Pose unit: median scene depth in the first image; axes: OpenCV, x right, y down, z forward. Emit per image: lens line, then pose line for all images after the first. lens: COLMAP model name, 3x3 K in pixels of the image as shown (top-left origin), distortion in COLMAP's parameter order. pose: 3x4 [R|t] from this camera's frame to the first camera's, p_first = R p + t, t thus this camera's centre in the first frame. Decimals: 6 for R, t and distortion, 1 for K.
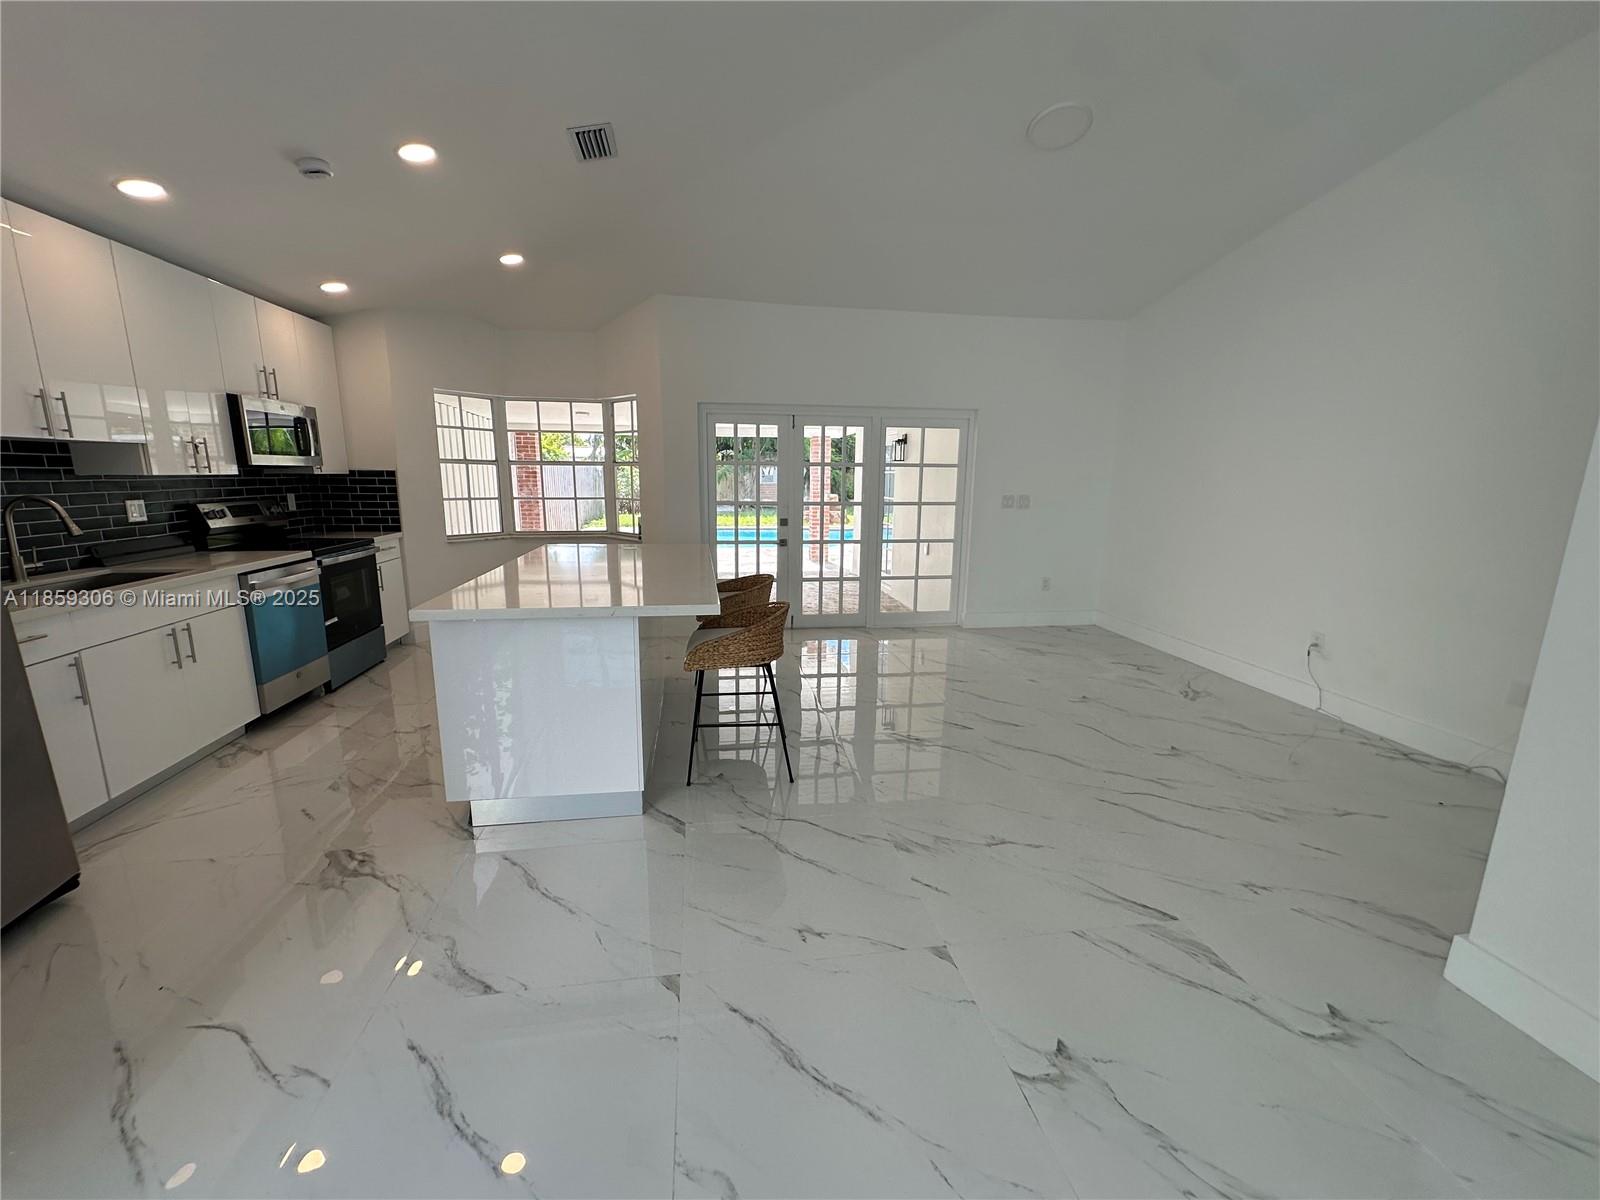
lens RADIAL K [[636.1, 0, 800.0], [0, 636.1, 600.0], [0, 0, 1]] dist [0.022783, 0.000102]
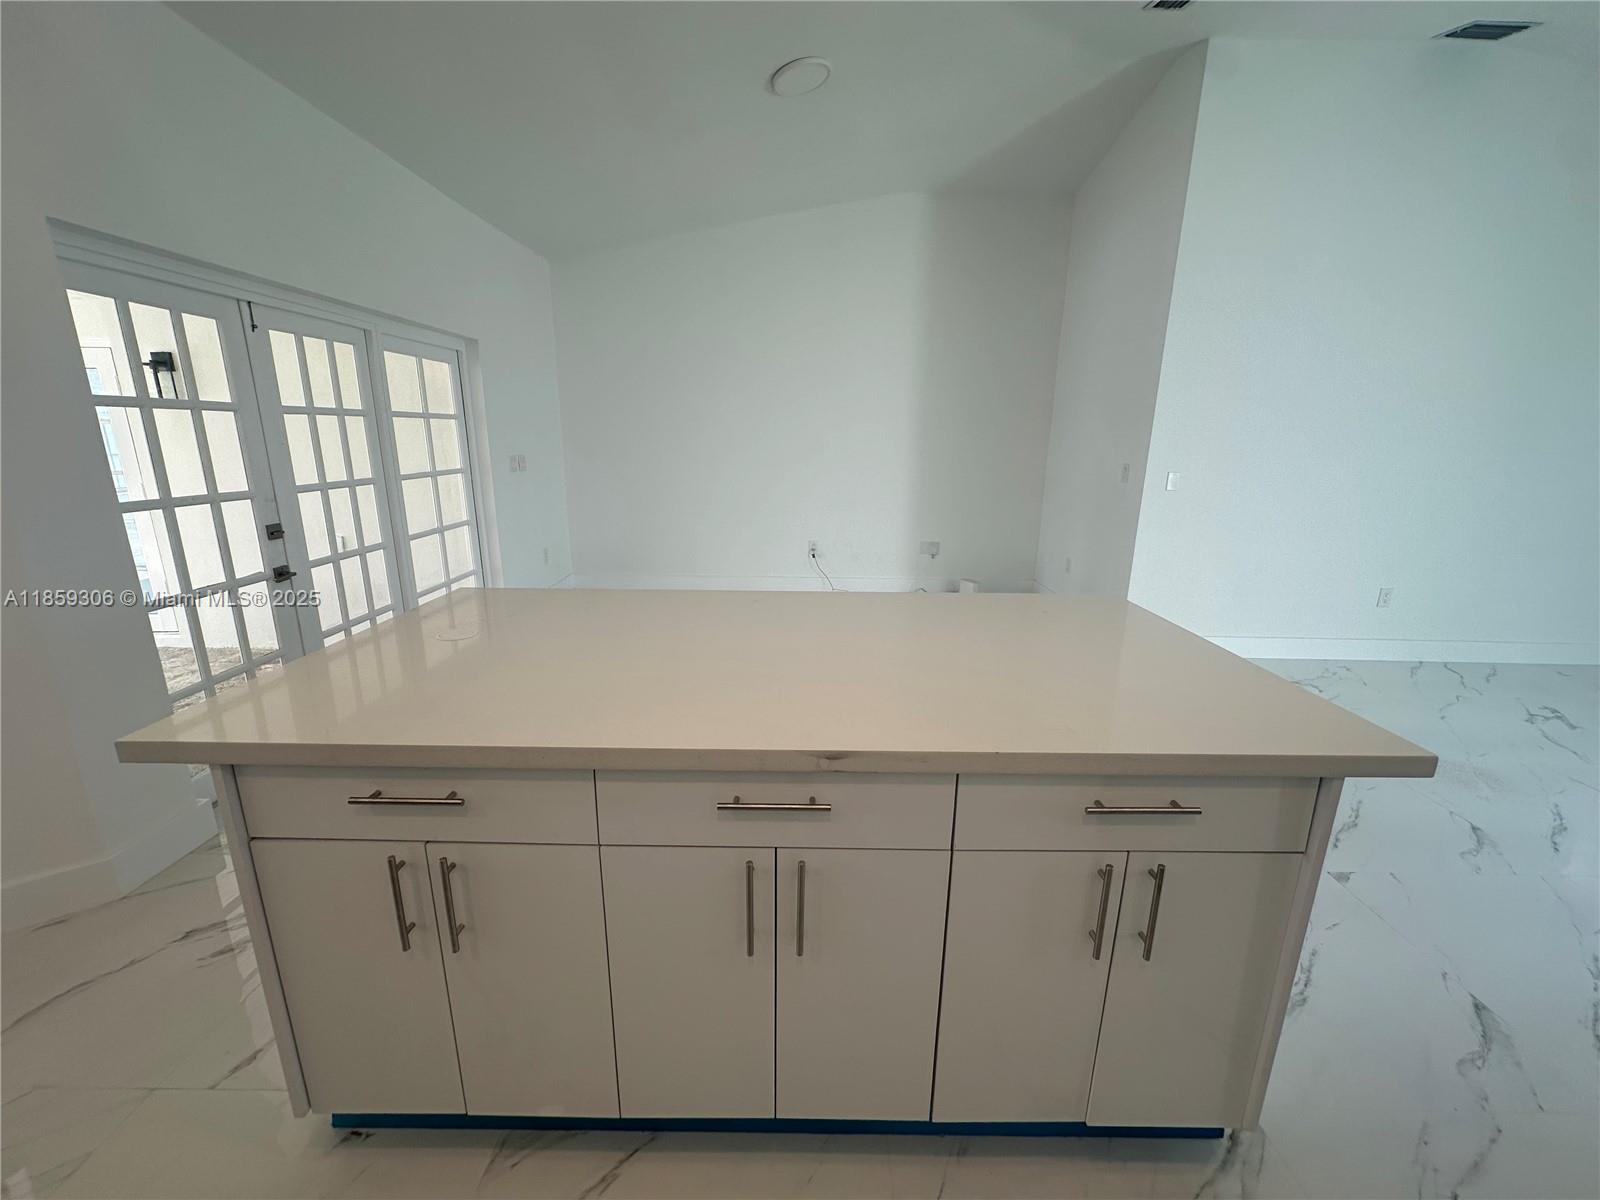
lens RADIAL K [[636.1, 0, 800.0], [0, 636.1, 600.0], [0, 0, 1]] dist [0.022783, 0.000102]
pose [[0.157772, -0.256695, 0.953528, -0.441022], [0.183611, 0.956408, 0.227090, -0.110596], [-0.970255, 0.139250, 0.198027, 0.533491]]
